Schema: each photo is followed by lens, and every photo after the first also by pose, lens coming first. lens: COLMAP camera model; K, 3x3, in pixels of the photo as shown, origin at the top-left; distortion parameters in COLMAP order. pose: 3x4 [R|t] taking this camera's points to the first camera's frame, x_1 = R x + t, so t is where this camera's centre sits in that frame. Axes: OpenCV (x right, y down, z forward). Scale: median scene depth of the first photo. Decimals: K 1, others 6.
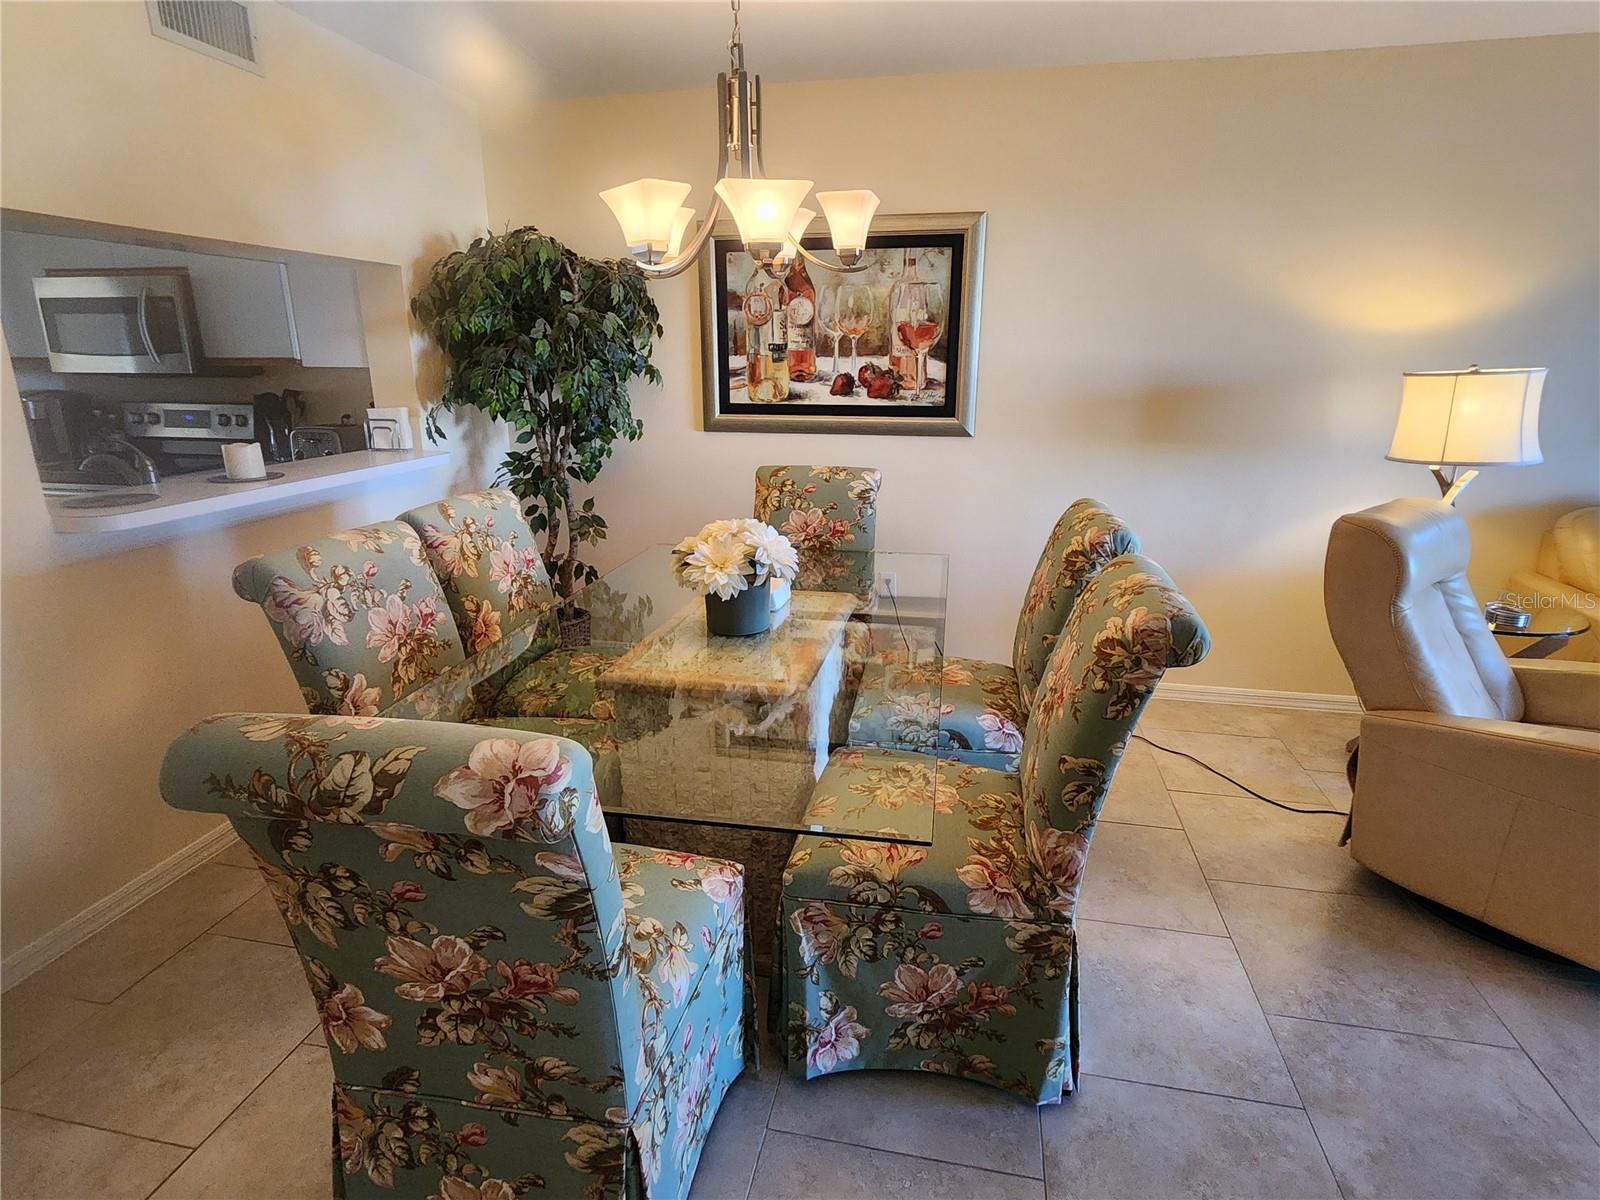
lens RADIAL K [[841.2, 0, 801.4], [0, 841.2, 592.5], [0, 0, 1]] dist [0.000553, -0.002455]
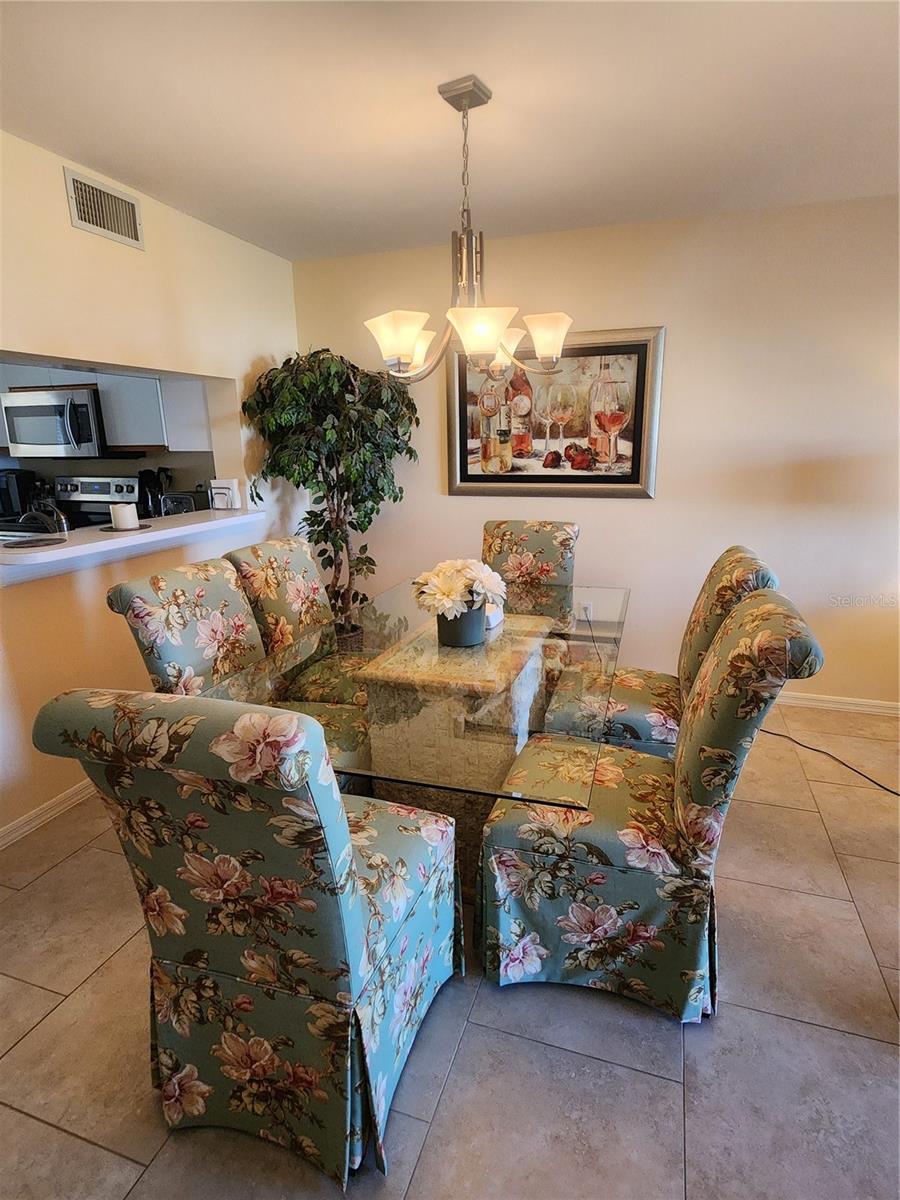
lens RADIAL K [[630.9, 0, 452.7], [0, 630.9, 603.0], [0, 0, 1]] dist [0.000553, -0.002455]
pose [[0.992474, 0.016921, -0.121284, 0.033656], [-0.019570, 0.999594, -0.020687, 0.003411], [0.120885, 0.022905, 0.992402, 0.002124]]
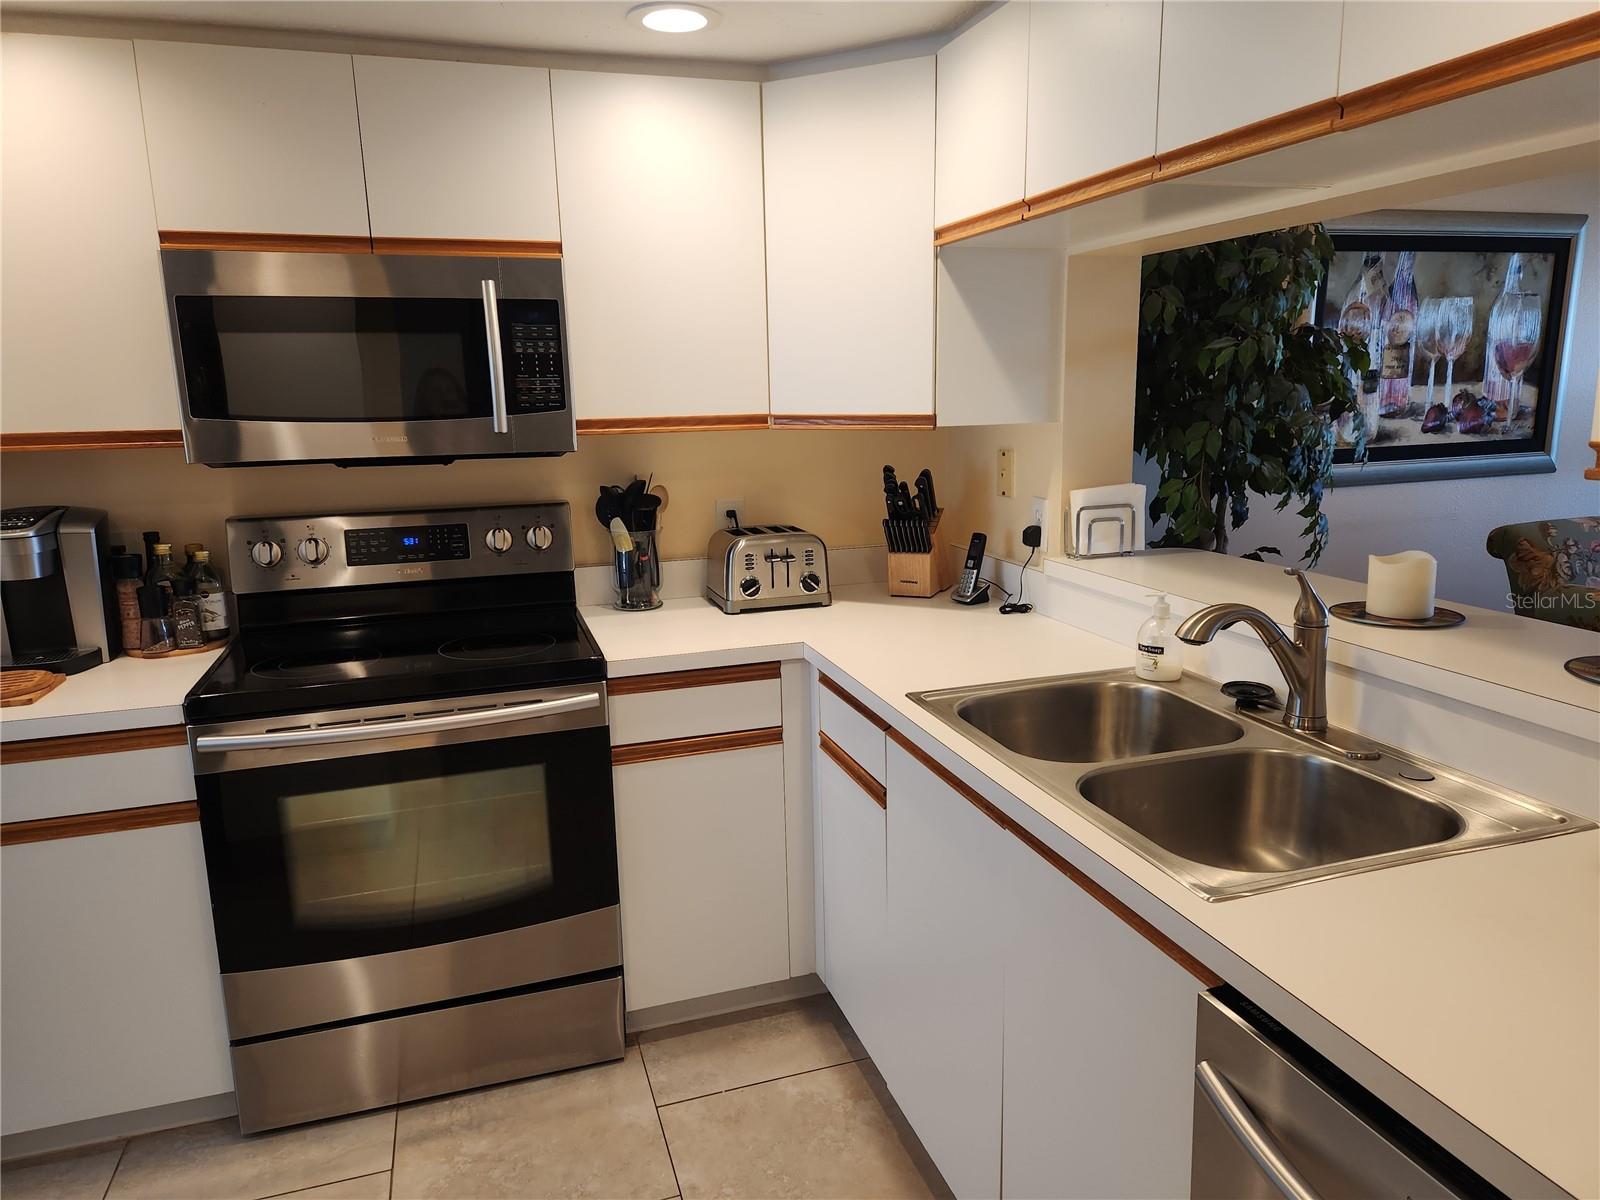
lens RADIAL K [[1059.6, 0, 797.2], [0, 1059.6, 594.5], [0, 0, 1]] dist [0.081063, -0.068734]
pose [[0.868037, -0.116458, 0.482649, -1.865671], [0.159748, 0.985920, -0.049412, -0.249099], [-0.470099, 0.119994, 0.874419, 0.792219]]
